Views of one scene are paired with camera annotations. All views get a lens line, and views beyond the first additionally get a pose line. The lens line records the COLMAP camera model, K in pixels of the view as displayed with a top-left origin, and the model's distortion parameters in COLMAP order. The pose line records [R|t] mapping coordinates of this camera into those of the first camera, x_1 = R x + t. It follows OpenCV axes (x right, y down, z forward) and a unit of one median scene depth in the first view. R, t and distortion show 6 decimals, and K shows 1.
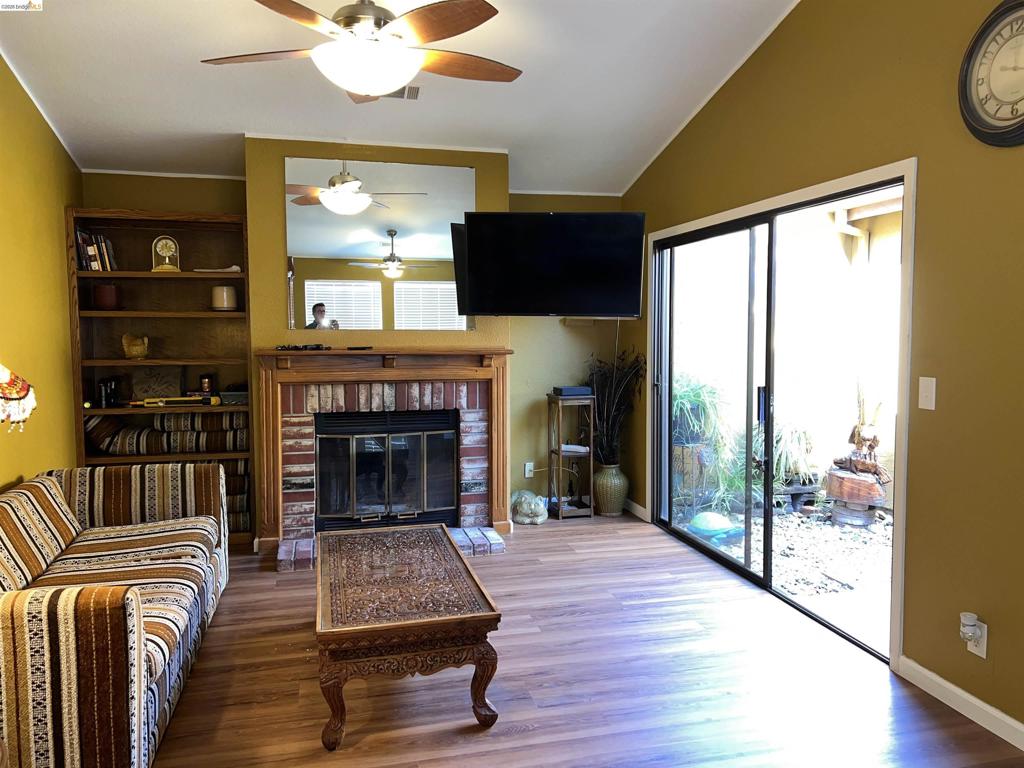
lens RADIAL K [[777.4, 0, 519.6], [0, 777.4, 379.1], [0, 0, 1]] dist [0.067282, -0.075970]
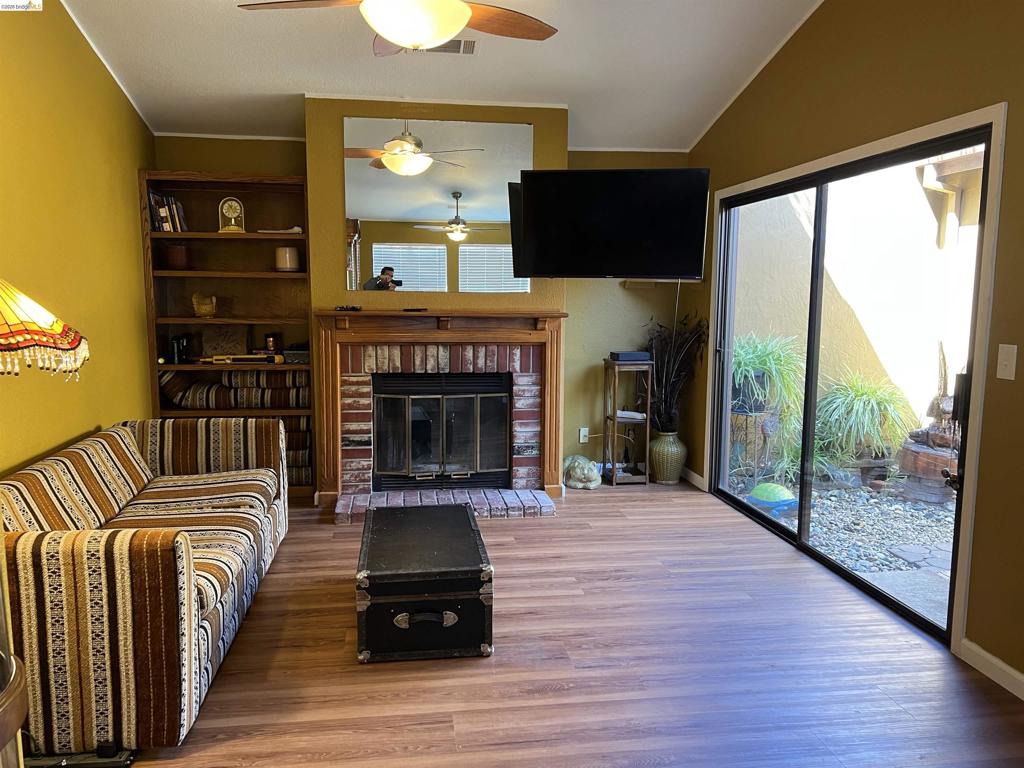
lens RADIAL K [[777.4, 0, 501.2], [0, 777.4, 389.8], [0, 0, 1]] dist [0.067282, -0.075970]
pose [[0.993507, 0.021707, -0.111682, 0.020890], [-0.015225, 0.998167, 0.058565, 0.003417], [0.112748, -0.056485, 0.992017, 0.008255]]
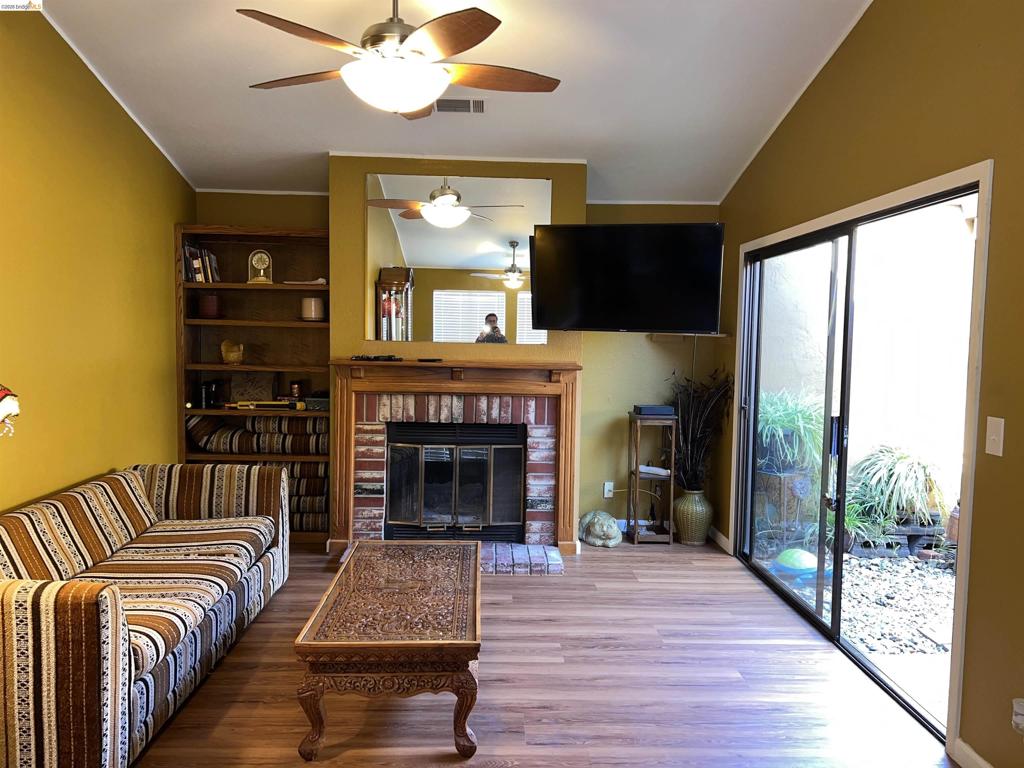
lens RADIAL K [[777.4, 0, 509.3], [0, 777.4, 386.3], [0, 0, 1]] dist [0.067282, -0.075970]
pose [[0.976146, 0.035285, -0.214231, 0.118213], [-0.035448, 0.999367, 0.003085, -0.012653], [0.214204, 0.004583, 0.976778, 0.033869]]
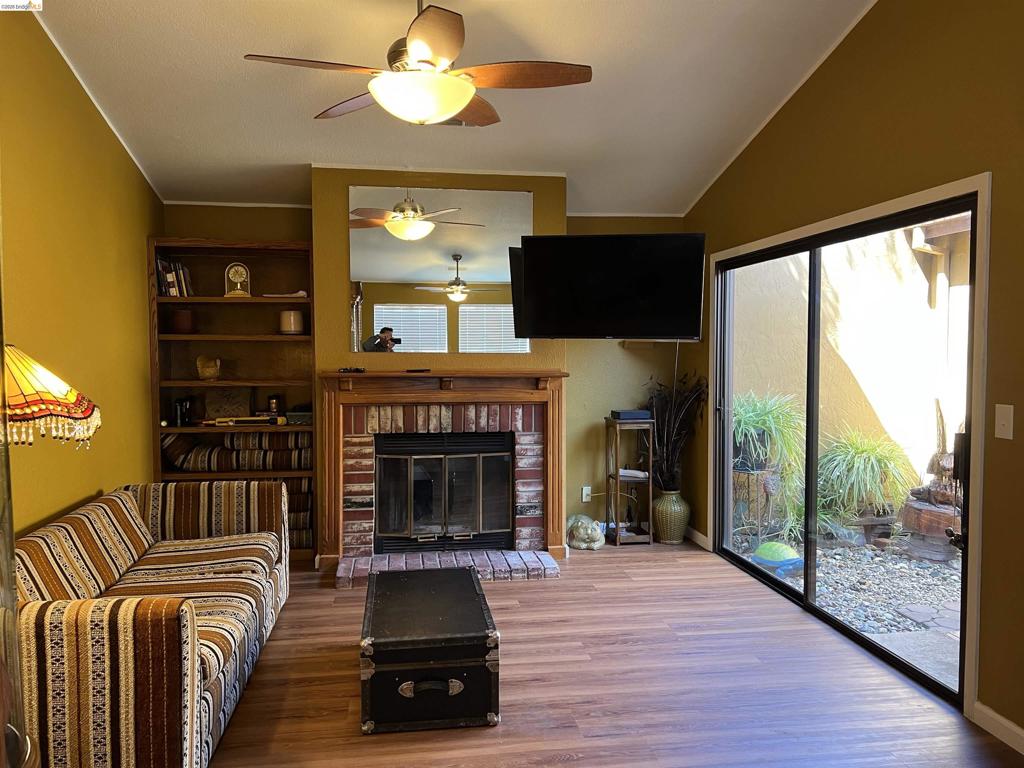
lens RADIAL K [[777.4, 0, 506.0], [0, 777.4, 386.0], [0, 0, 1]] dist [0.067282, -0.075970]
pose [[0.994487, 0.006186, -0.104682, 0.016480], [-0.008233, 0.999783, -0.019132, -0.000958], [0.104541, 0.019889, 0.994322, 0.001491]]
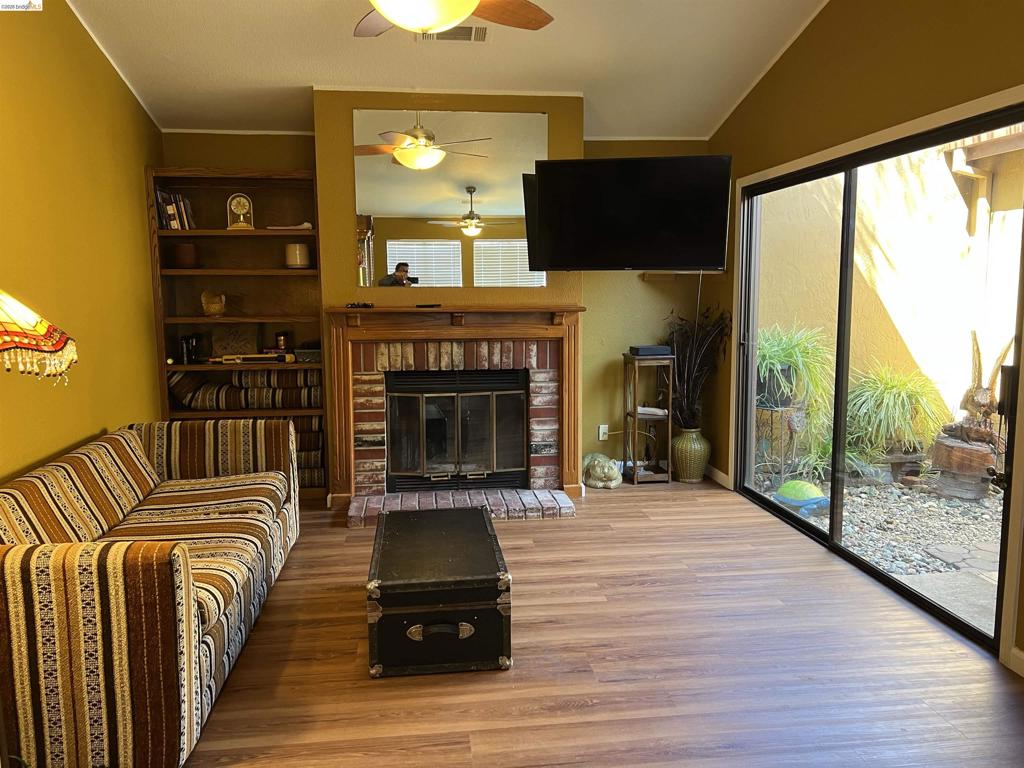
lens RADIAL K [[777.4, 0, 504.1], [0, 777.4, 380.6], [0, 0, 1]] dist [0.067282, -0.075970]
pose [[0.991471, 0.009426, -0.129984, 0.018222], [-0.002626, 0.998623, 0.052386, 0.003339], [0.130299, -0.051598, 0.990131, 0.039558]]
